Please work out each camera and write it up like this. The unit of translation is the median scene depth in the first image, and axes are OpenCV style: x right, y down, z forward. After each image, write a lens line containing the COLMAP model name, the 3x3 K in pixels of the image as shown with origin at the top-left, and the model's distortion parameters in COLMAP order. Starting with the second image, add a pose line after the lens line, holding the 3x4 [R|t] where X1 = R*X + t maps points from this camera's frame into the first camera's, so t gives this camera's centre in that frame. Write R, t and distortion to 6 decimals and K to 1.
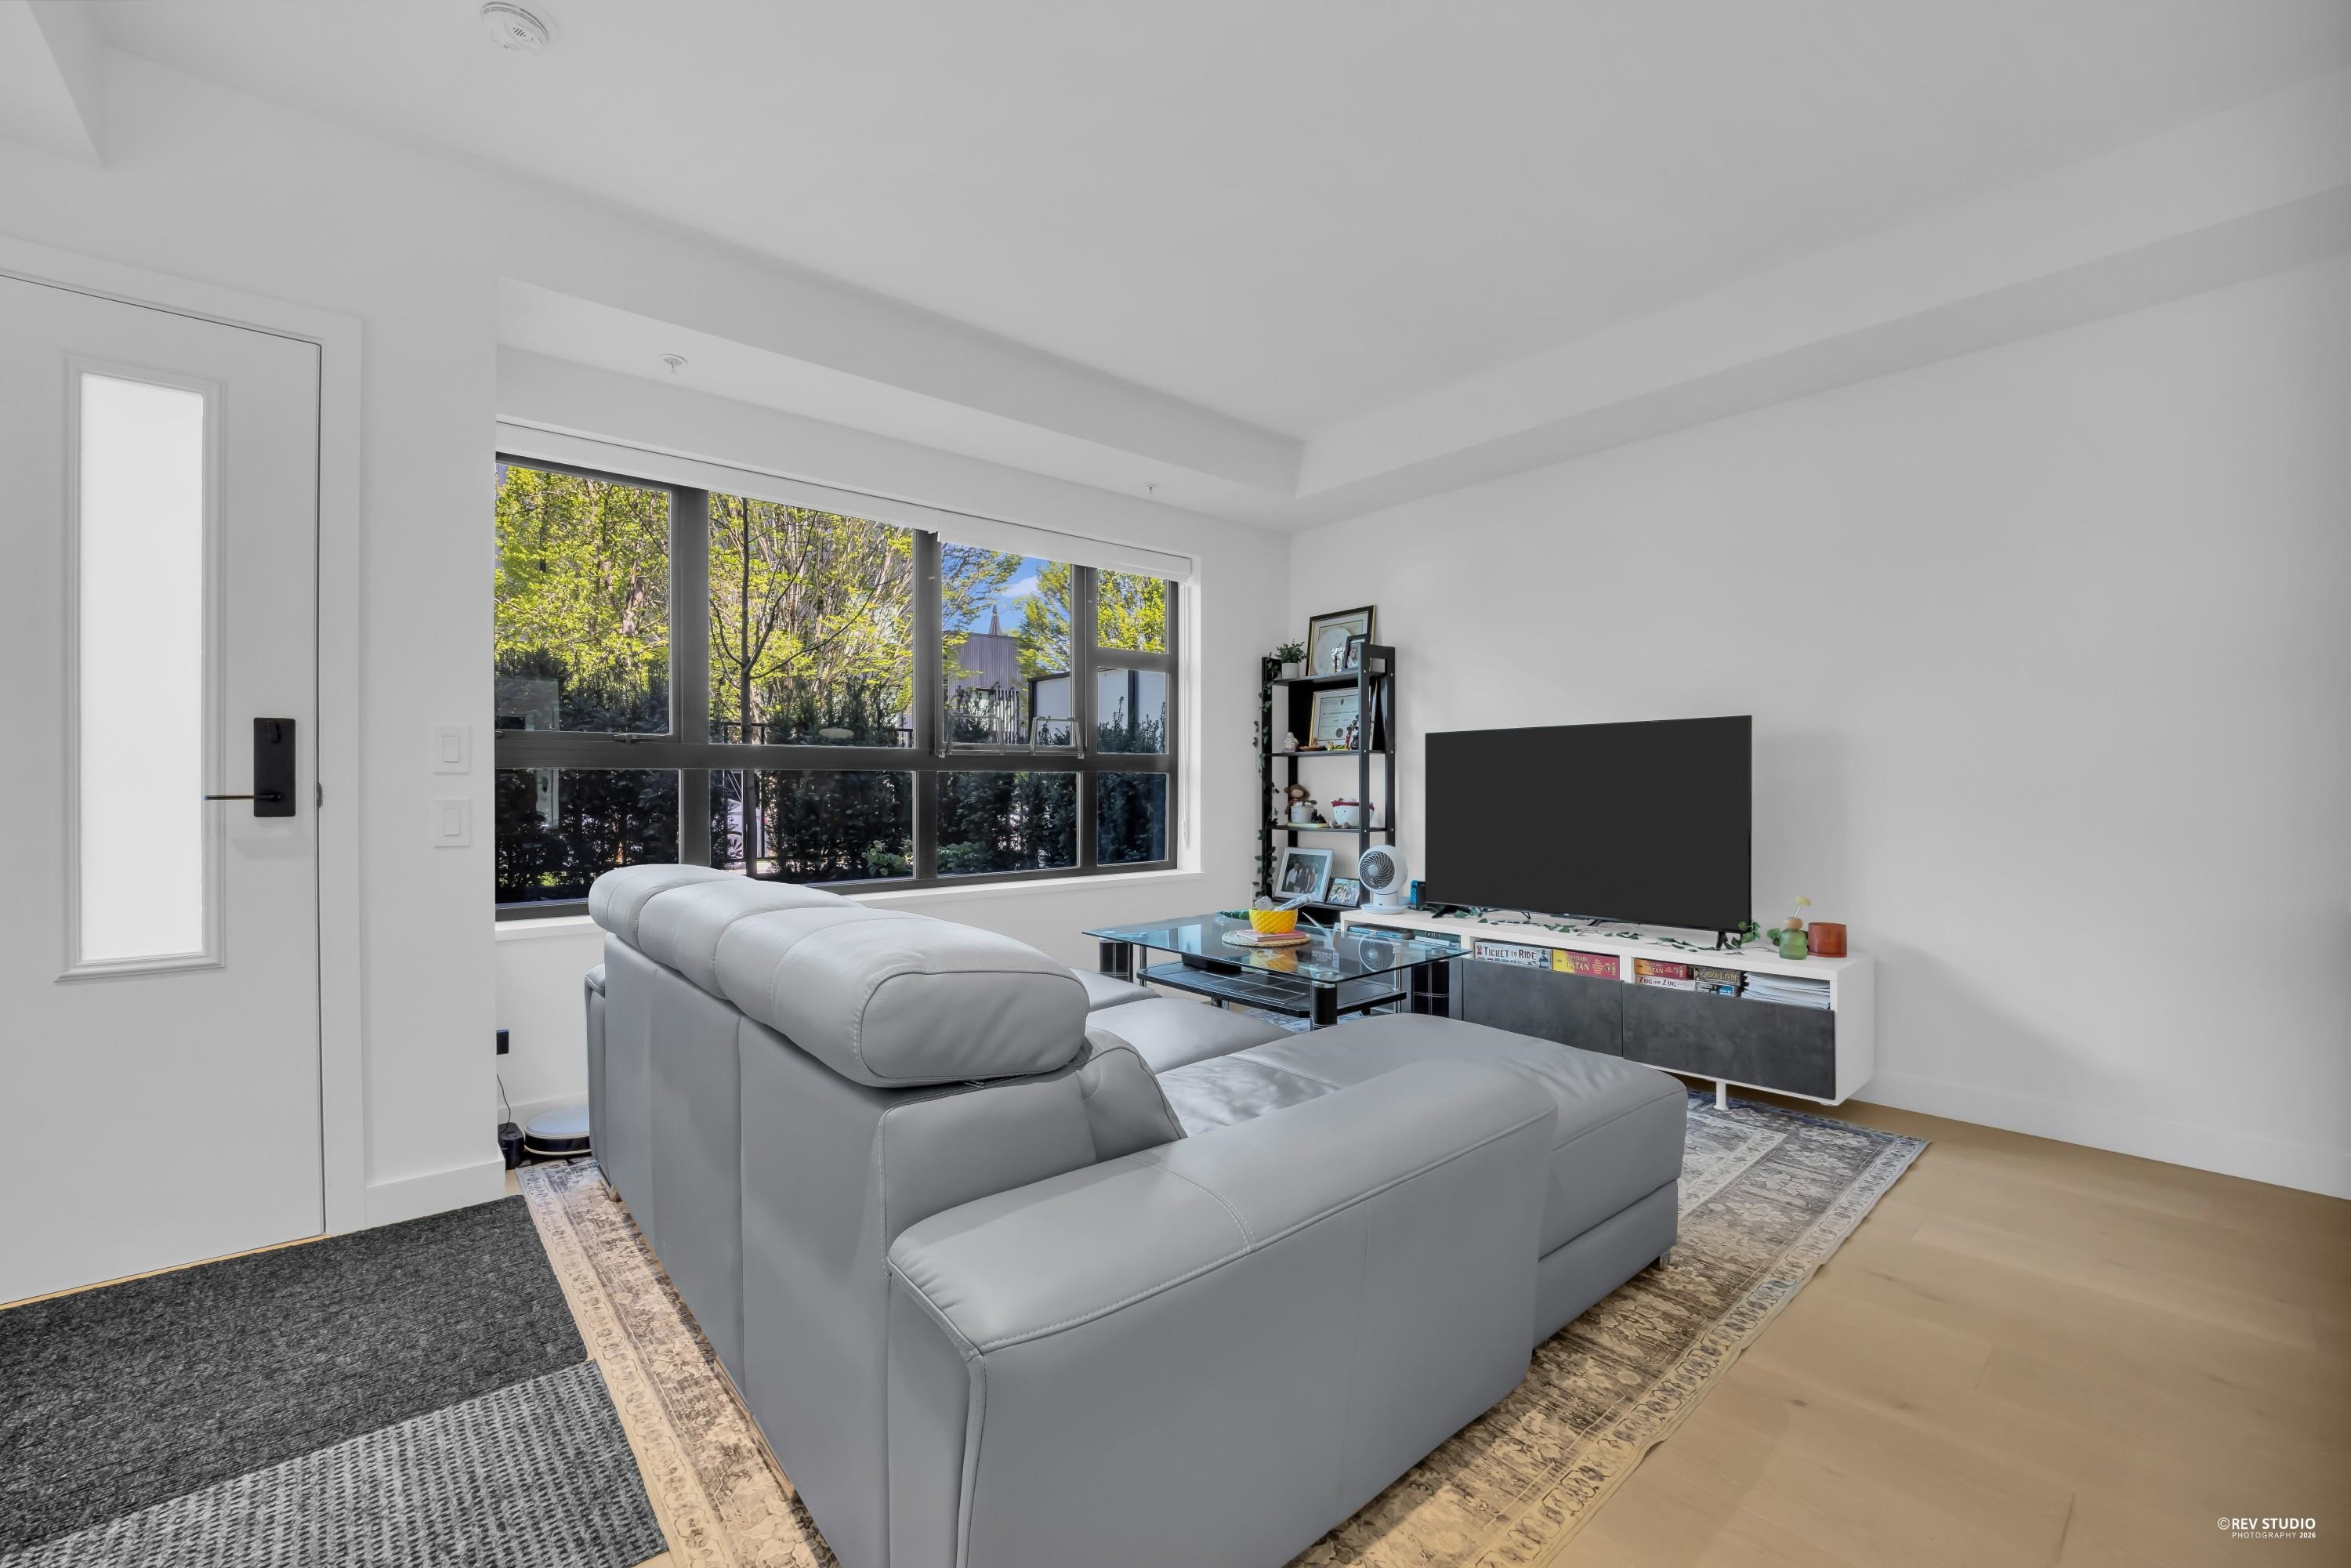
lens RADIAL K [[952.3, 0, 1181.7], [0, 952.3, 785.4], [0, 0, 1]] dist [-0.014195, -0.000252]
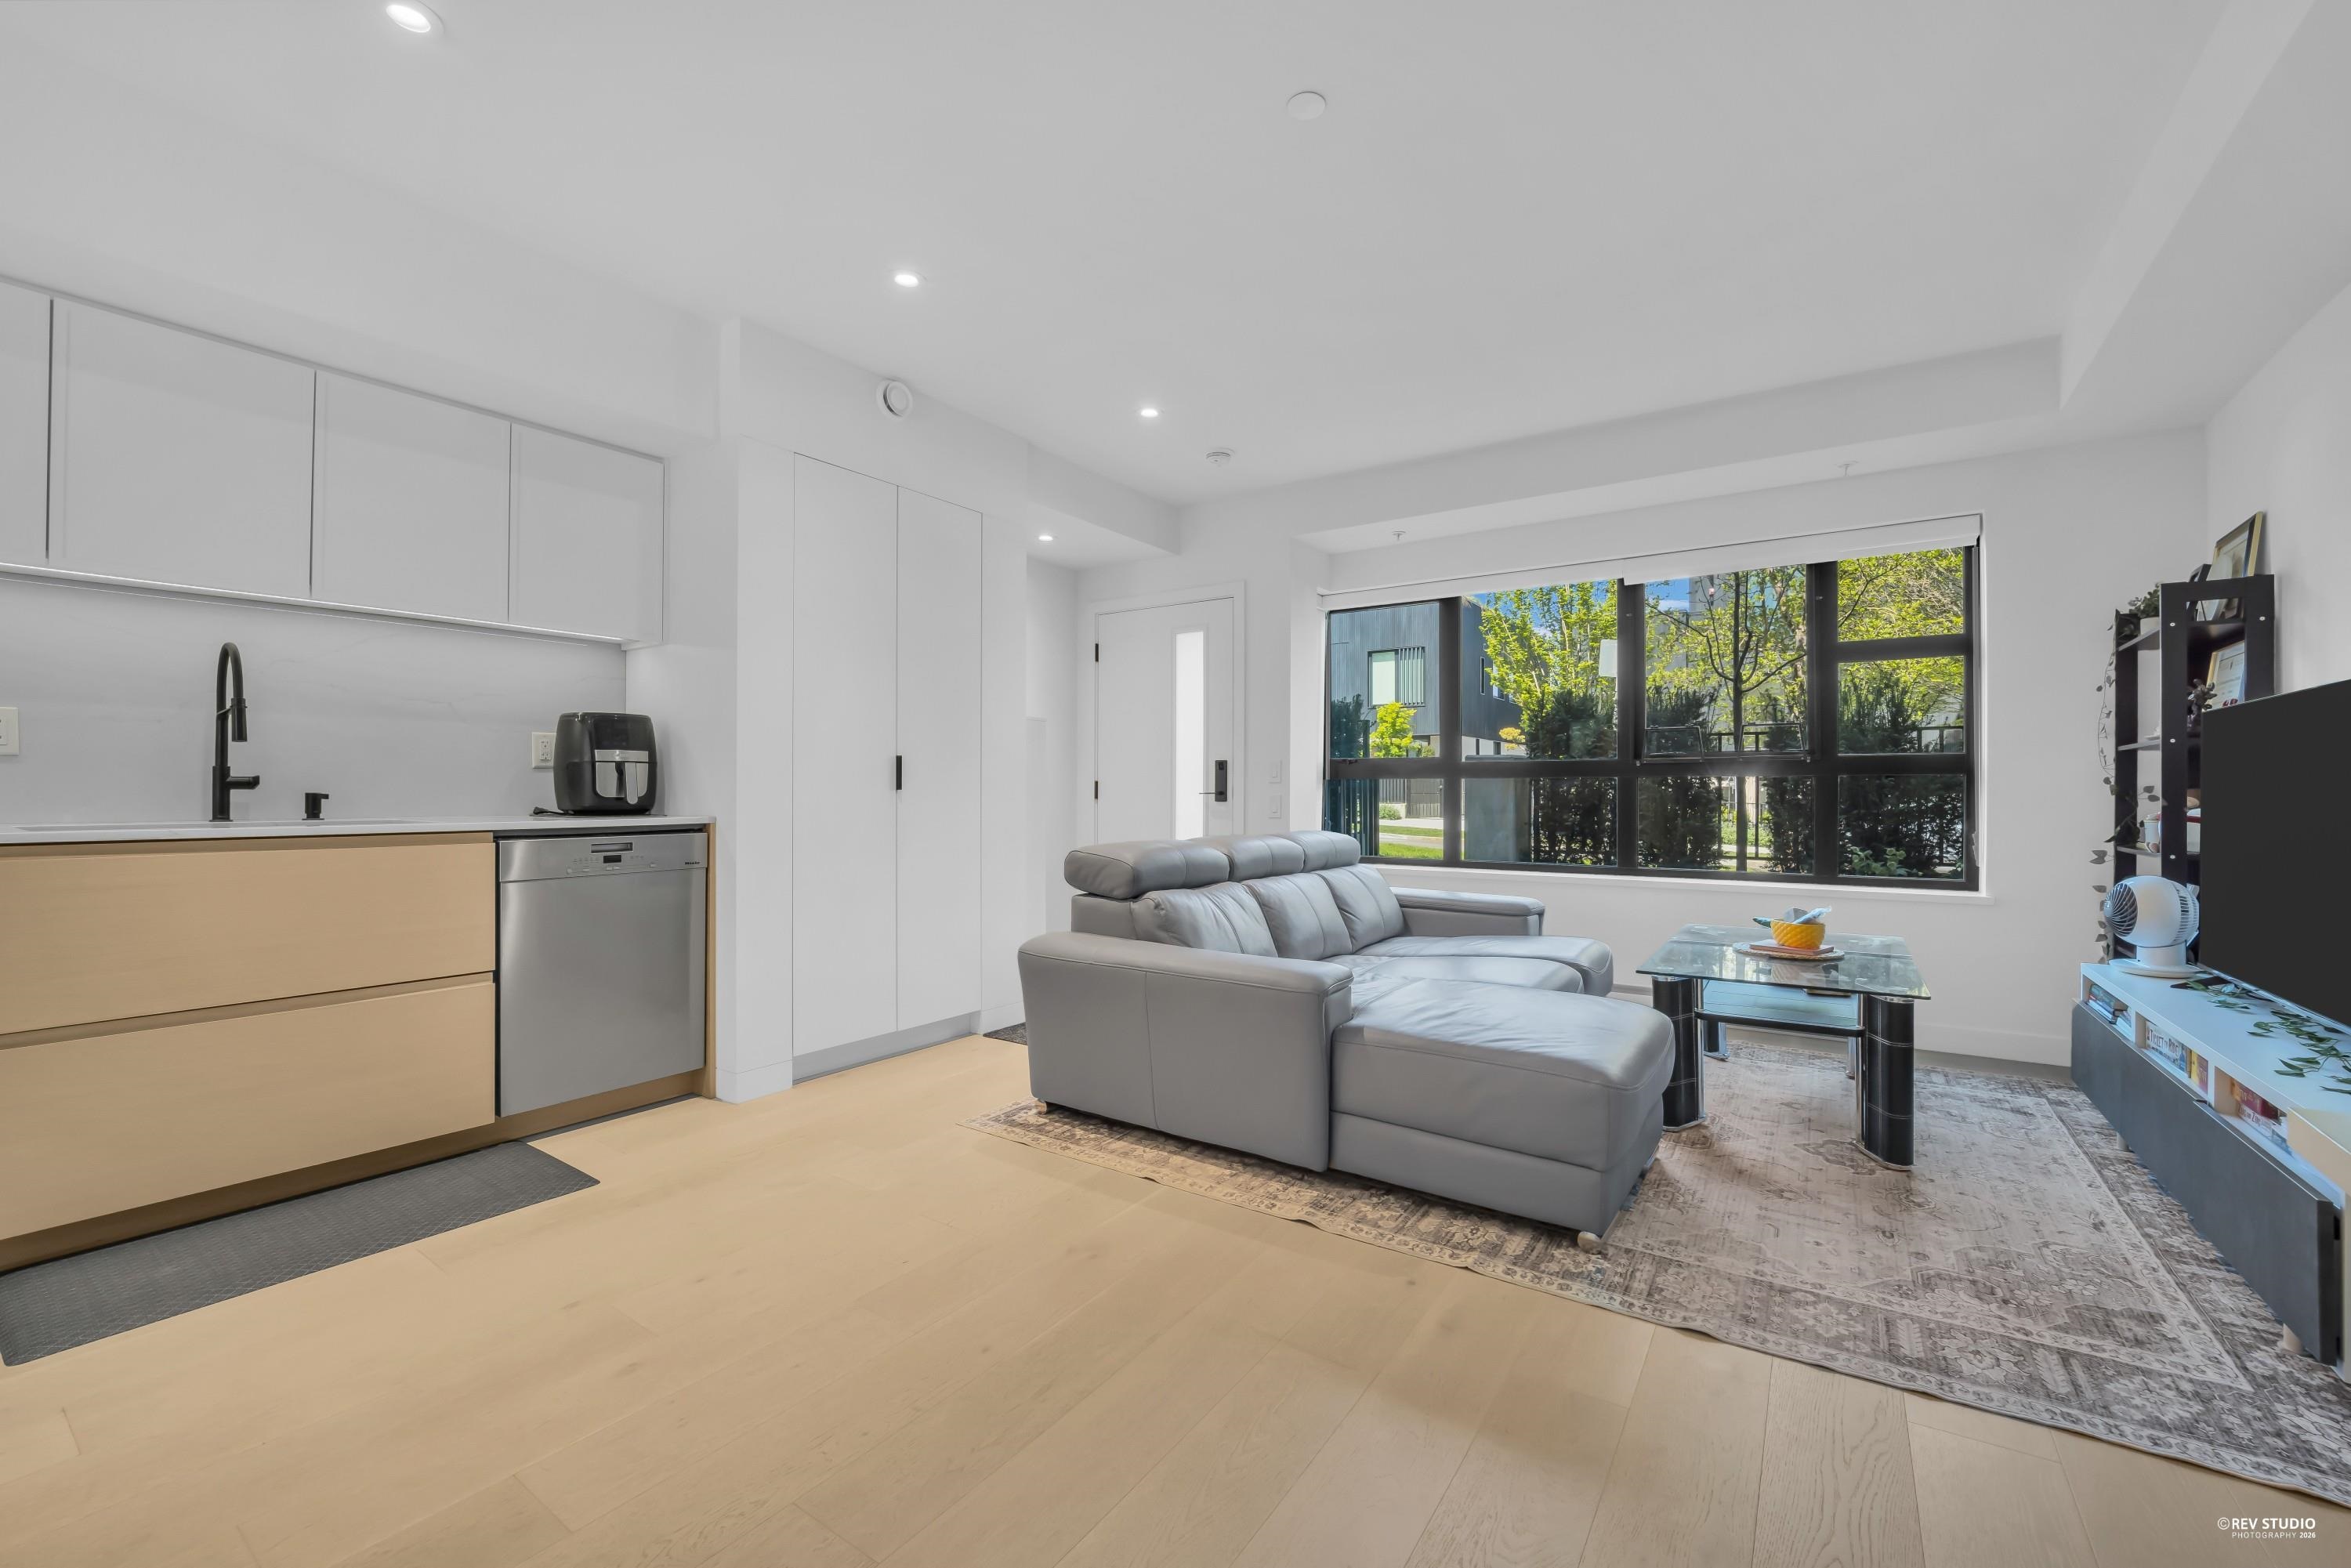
lens RADIAL K [[952.3, 0, 1190.3], [0, 952.3, 783.4], [0, 0, 1]] dist [-0.014195, -0.000252]
pose [[0.261772, -0.004349, -0.965120, 1.067631], [-0.003570, 0.999979, -0.005474, 0.001437], [0.965123, 0.004878, 0.261751, 0.227896]]
